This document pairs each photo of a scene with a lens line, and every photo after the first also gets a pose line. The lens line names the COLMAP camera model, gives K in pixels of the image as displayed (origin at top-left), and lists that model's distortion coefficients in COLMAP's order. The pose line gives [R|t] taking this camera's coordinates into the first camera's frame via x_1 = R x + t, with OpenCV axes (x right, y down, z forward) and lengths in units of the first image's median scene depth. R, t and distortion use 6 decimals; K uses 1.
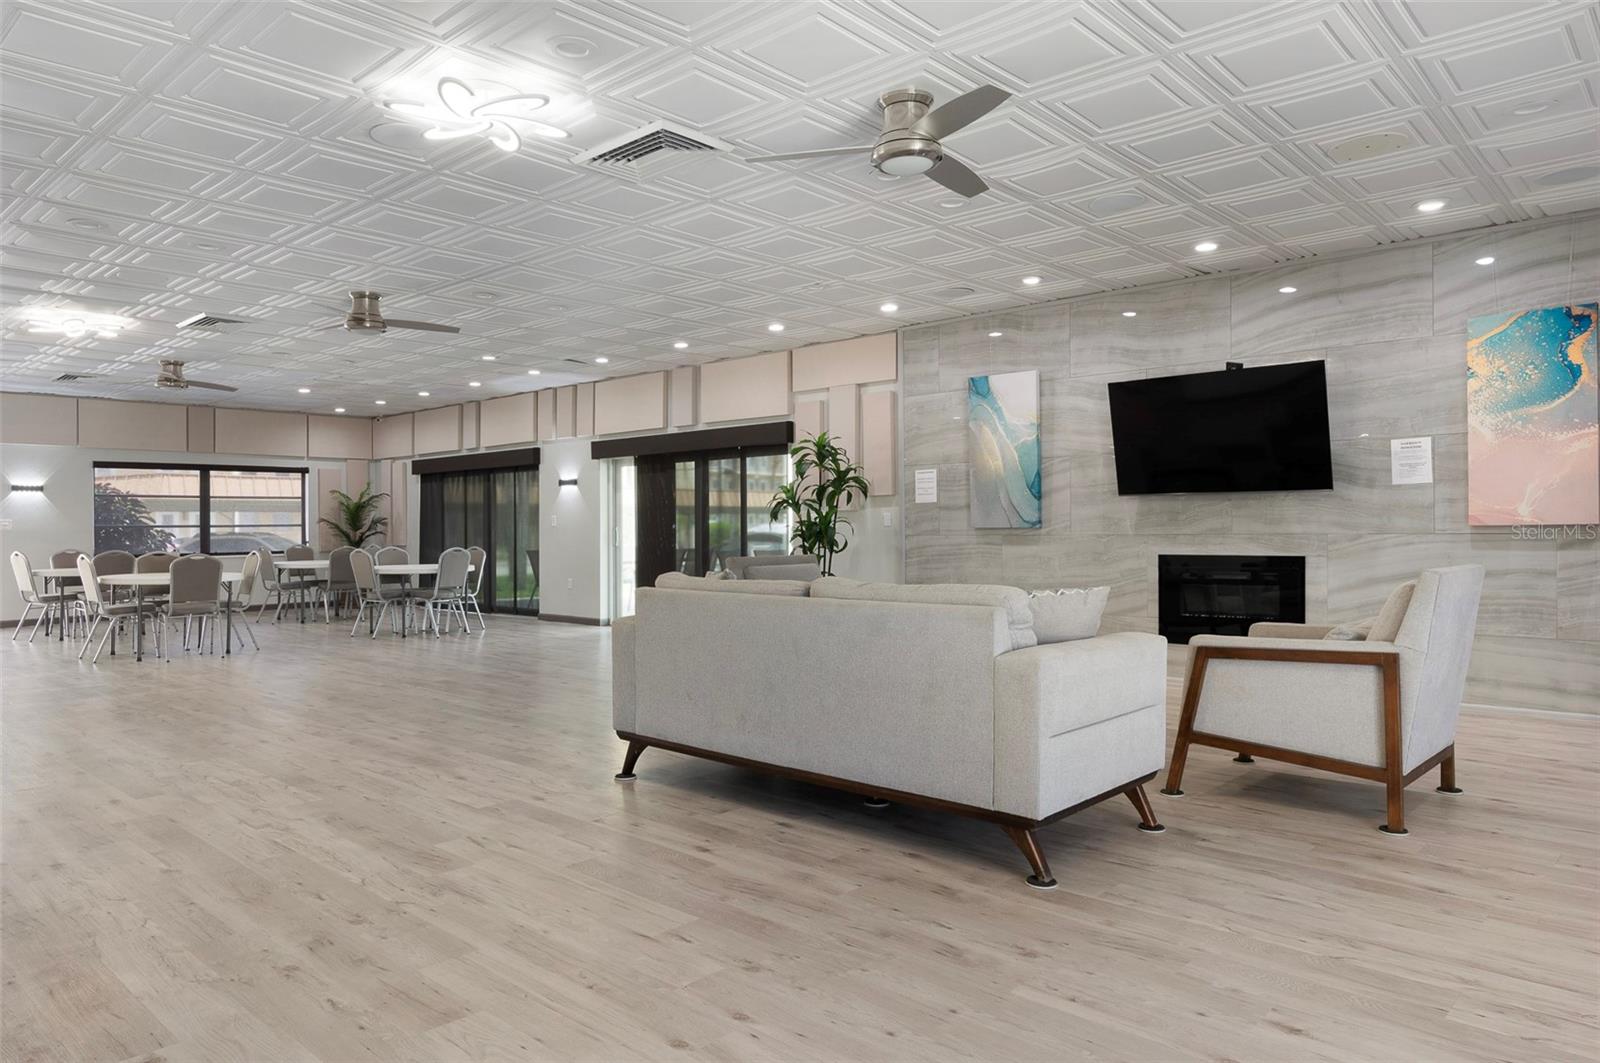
lens RADIAL K [[1101.3, 0, 811.3], [0, 1101.3, 525.4], [0, 0, 1]] dist [-0.003602, 0.000051]
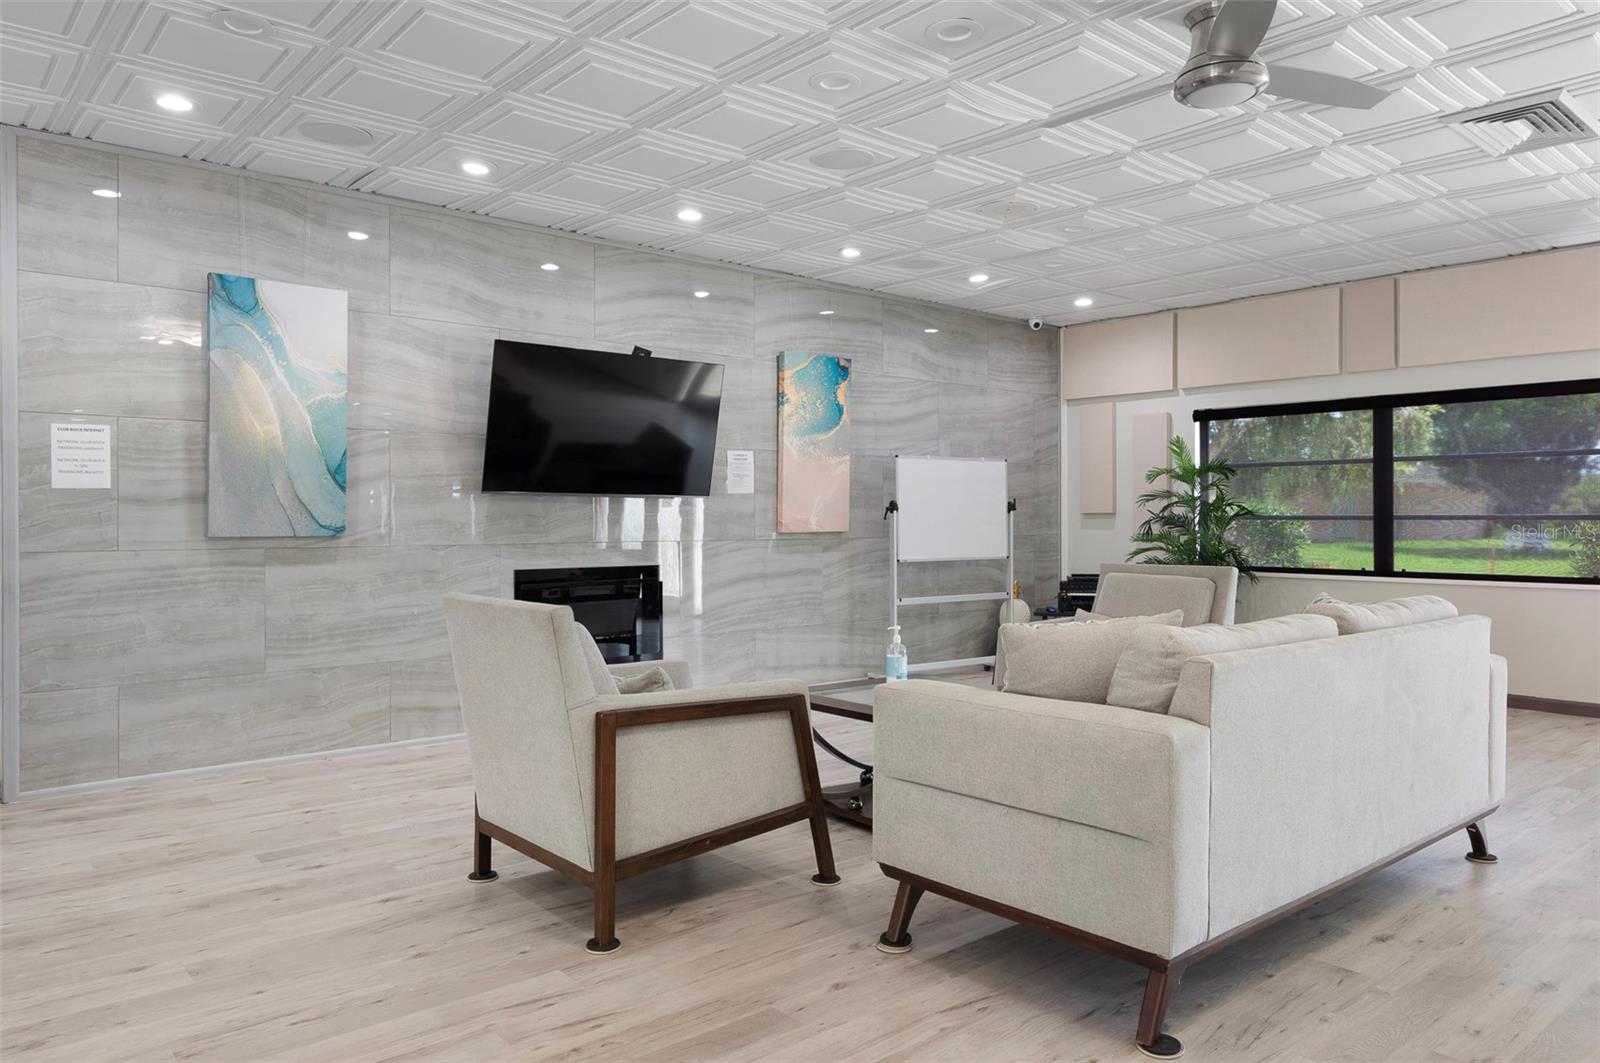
lens RADIAL K [[1101.3, 0, 800.8], [0, 1101.3, 519.7], [0, 0, 1]] dist [-0.003602, 0.000051]
pose [[0.091568, 0.009054, 0.995758, -0.508134], [-0.001974, 0.999958, -0.008910, -0.002946], [-0.995797, -0.001150, 0.091582, 0.836143]]
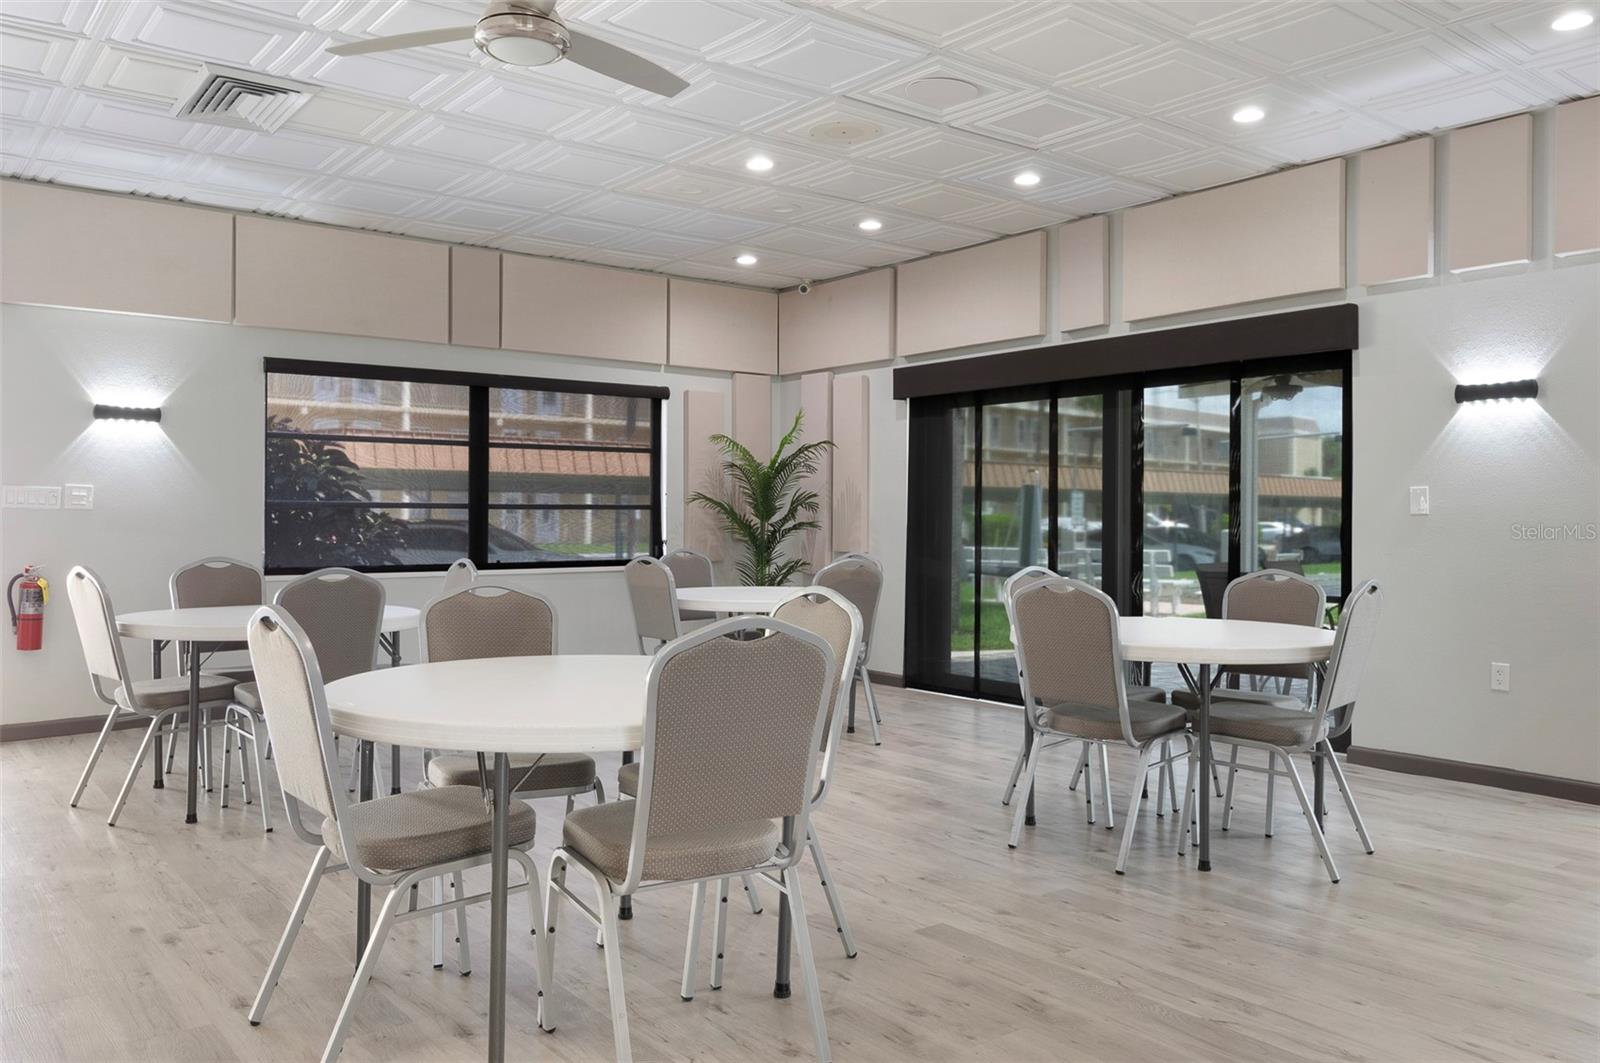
lens RADIAL K [[1223.4, 0, 789.2], [0, 1223.4, 529.4], [0, 0, 1]] dist [-0.005981, 0.005994]
pose [[0.987804, 0.012300, -0.155217, -0.096334], [-0.010508, 0.999868, 0.012356, 0.000762], [0.155349, -0.010574, 0.987803, 0.143278]]
